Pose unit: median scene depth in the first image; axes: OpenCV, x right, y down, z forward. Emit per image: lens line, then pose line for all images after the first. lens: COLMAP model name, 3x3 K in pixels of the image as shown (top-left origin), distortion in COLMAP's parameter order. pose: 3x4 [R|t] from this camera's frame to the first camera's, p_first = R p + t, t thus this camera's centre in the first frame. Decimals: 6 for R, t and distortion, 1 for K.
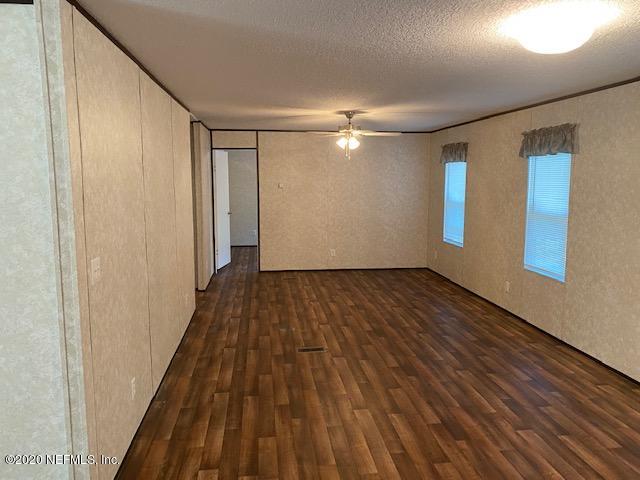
lens RADIAL K [[485.0, 0, 319.5], [0, 485.0, 235.8], [0, 0, 1]] dist [0.056741, -0.044416]
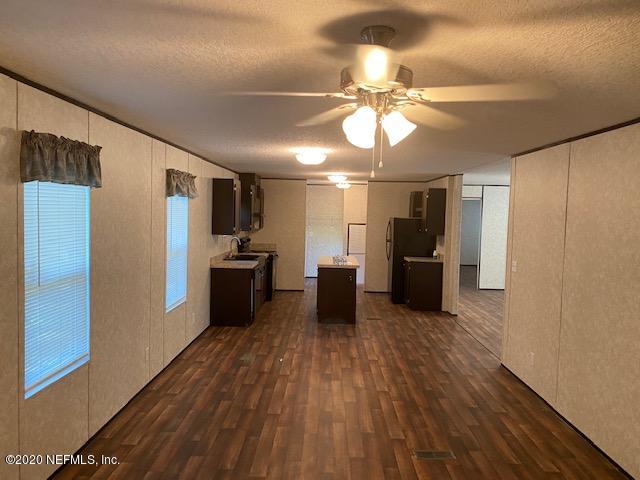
lens RADIAL K [[485.0, 0, 319.5], [0, 485.0, 235.8], [0, 0, 1]] dist [0.056741, -0.044416]
pose [[-0.989747, -0.036866, 0.137995, 0.077269], [-0.012603, 0.984889, 0.172726, -0.269441], [-0.142277, 0.169216, -0.975255, 1.992311]]
